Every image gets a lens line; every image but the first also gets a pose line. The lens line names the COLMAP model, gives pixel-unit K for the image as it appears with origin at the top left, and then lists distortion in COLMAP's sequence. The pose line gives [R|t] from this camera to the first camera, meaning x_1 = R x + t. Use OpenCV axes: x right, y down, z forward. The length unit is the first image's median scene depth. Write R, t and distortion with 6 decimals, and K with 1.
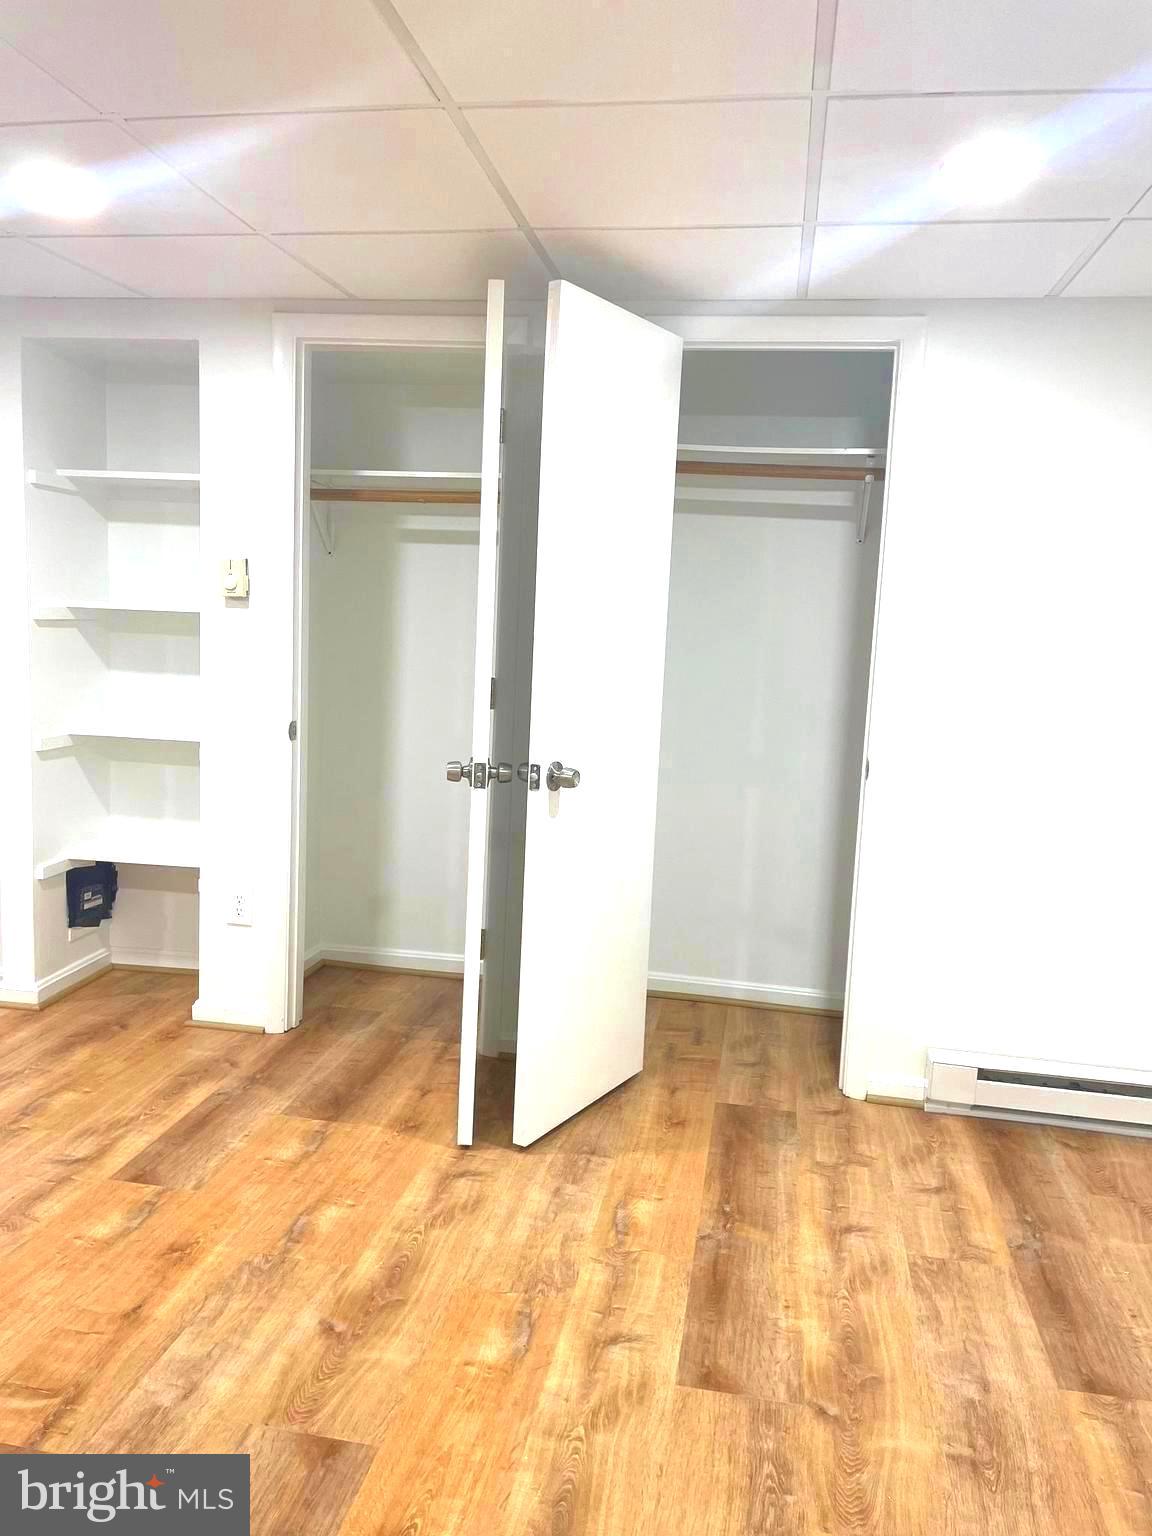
lens RADIAL K [[1179.4, 0, 566.4], [0, 1179.4, 765.3], [0, 0, 1]] dist [0.082360, -0.114692]
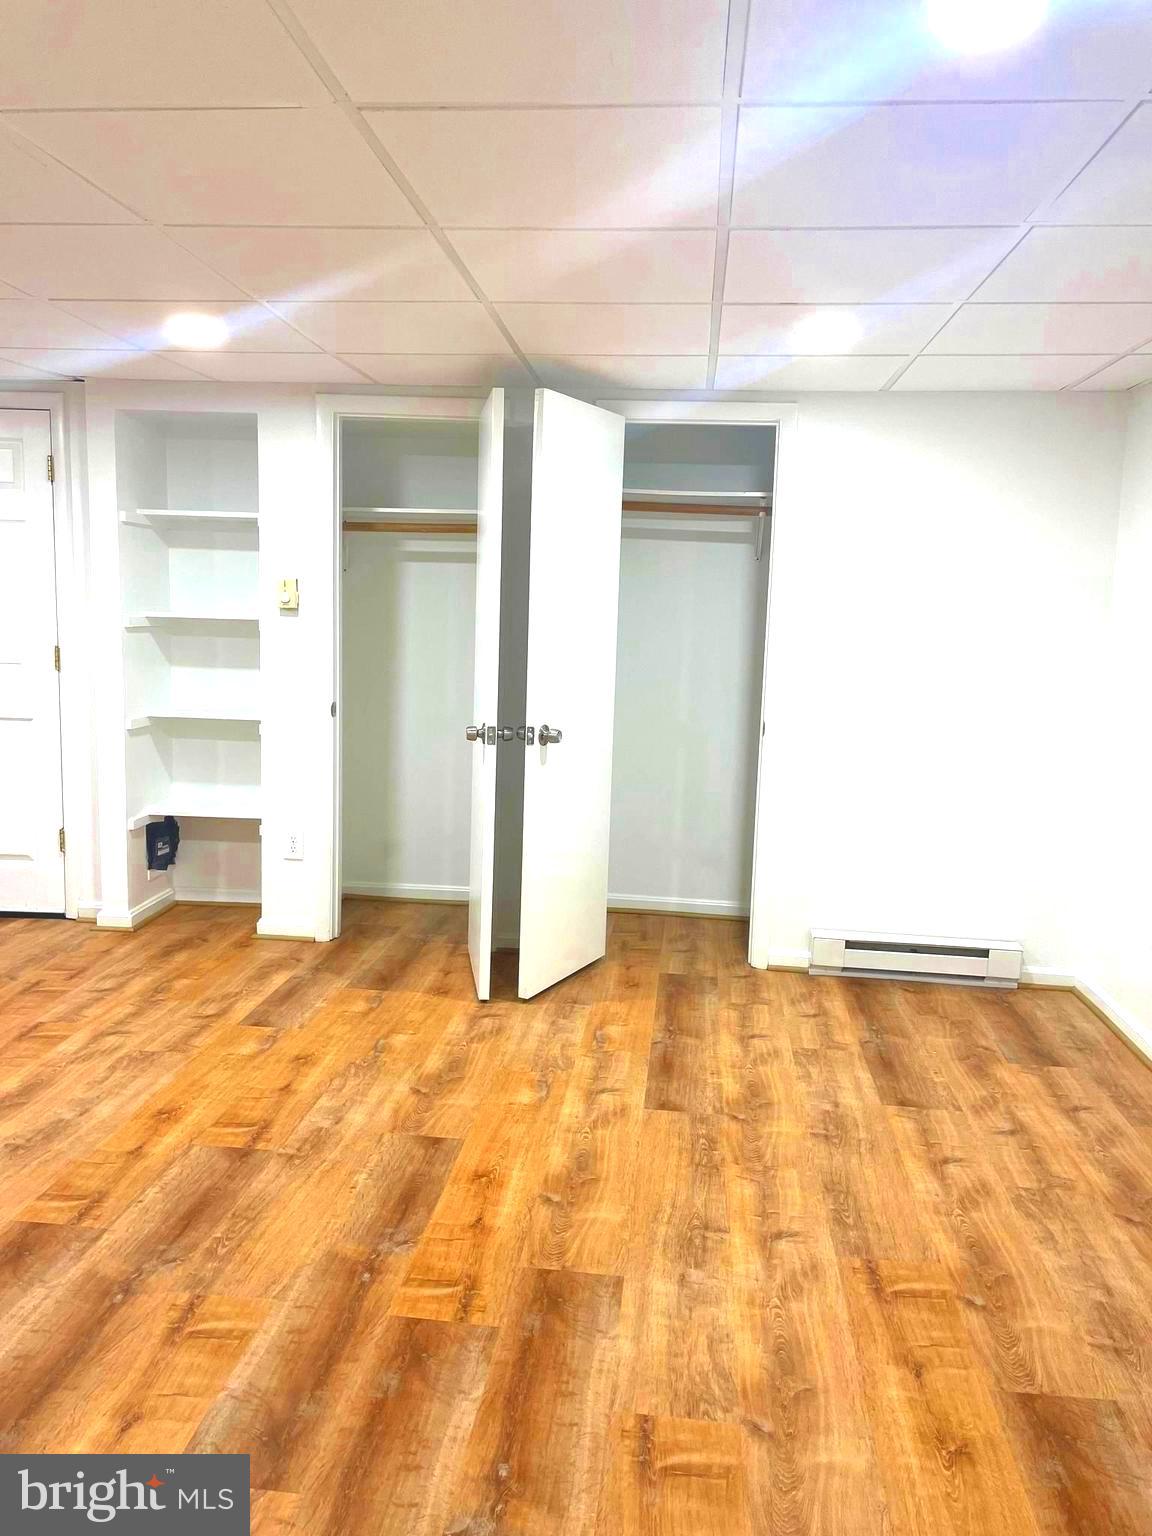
lens RADIAL K [[1179.4, 0, 566.4], [0, 1179.4, 765.3], [0, 0, 1]] dist [0.082360, -0.114692]
pose [[0.997636, -0.021467, 0.065274, -0.071935], [0.020975, 0.999746, 0.008200, 0.032489], [-0.065433, -0.006811, 0.997834, -0.388818]]
